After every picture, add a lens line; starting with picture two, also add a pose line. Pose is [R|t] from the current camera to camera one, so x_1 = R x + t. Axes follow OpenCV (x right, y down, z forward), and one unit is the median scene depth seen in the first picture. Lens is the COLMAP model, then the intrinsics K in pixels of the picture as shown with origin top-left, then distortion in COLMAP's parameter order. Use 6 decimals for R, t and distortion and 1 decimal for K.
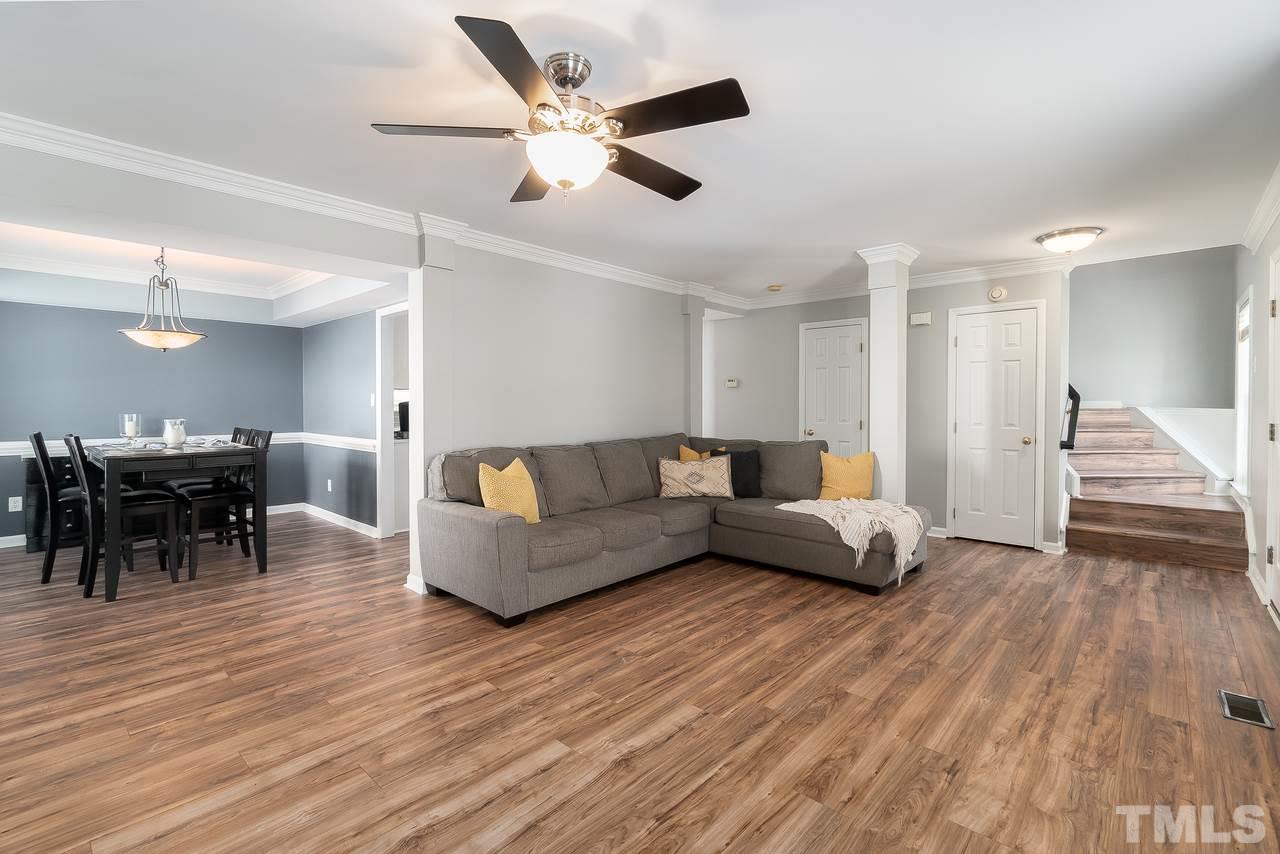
lens RADIAL K [[569.9, 0, 648.6], [0, 569.9, 408.5], [0, 0, 1]] dist [0.002693, -0.000105]
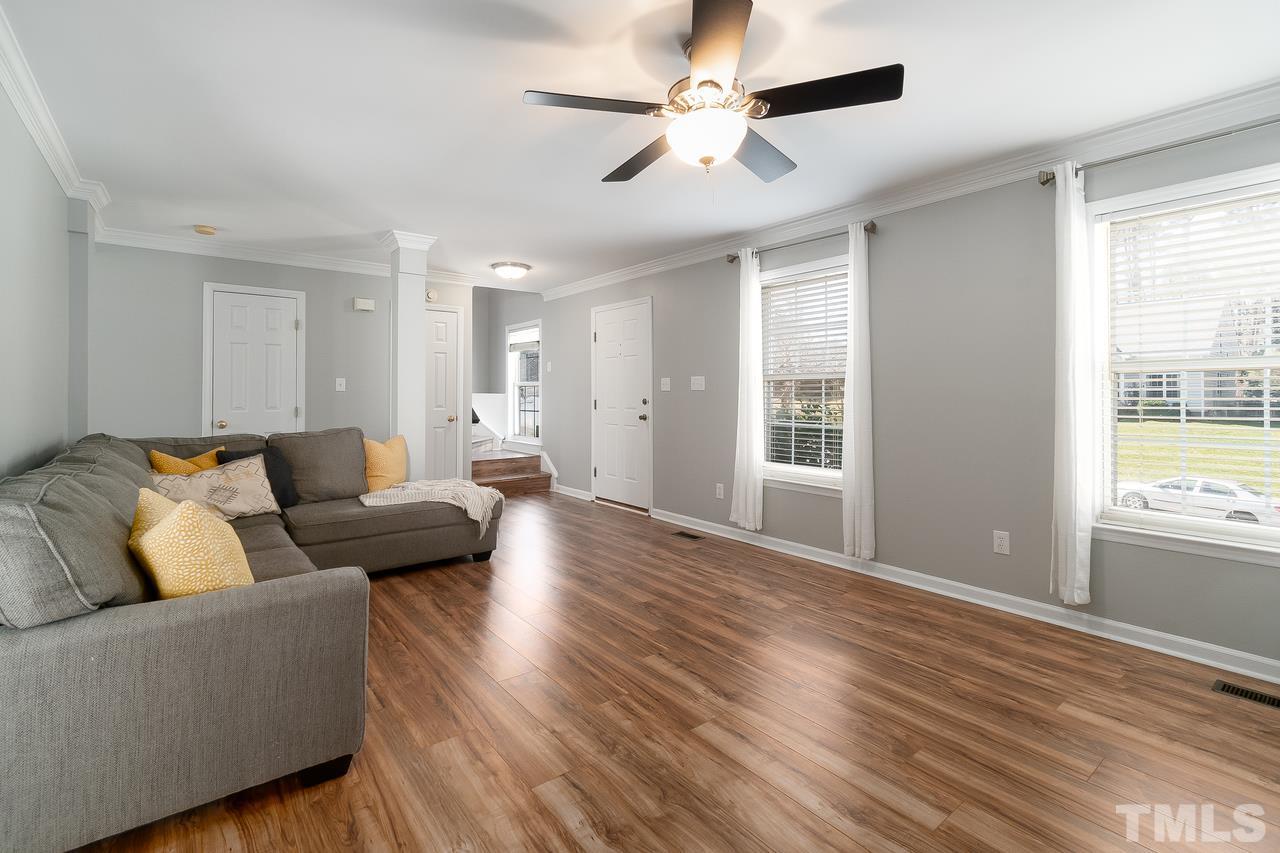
lens RADIAL K [[569.9, 0, 630.3], [0, 569.9, 387.5], [0, 0, 1]] dist [0.002693, -0.000105]
pose [[0.185026, 0.011041, 0.982672, -0.854651], [0.008781, 0.999878, -0.012888, 0.015008], [-0.982694, 0.011013, 0.184906, 0.697107]]
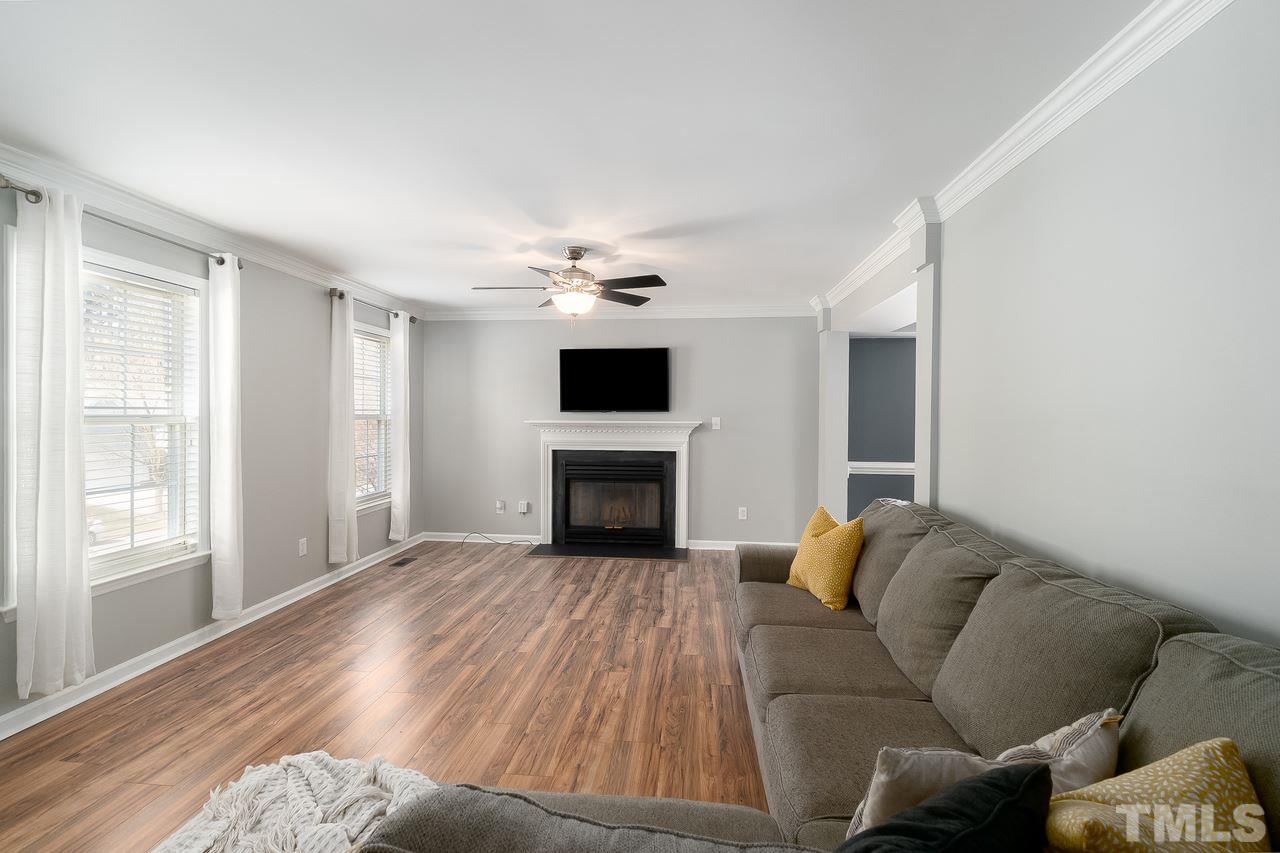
lens RADIAL K [[569.9, 0, 636.2], [0, 569.9, 422.6], [0, 0, 1]] dist [0.002693, -0.000105]
pose [[-0.811380, 0.002412, -0.584514, 0.570335], [-0.013581, 0.999644, 0.022977, -0.063846], [0.584361, 0.026581, -0.811058, 1.930050]]
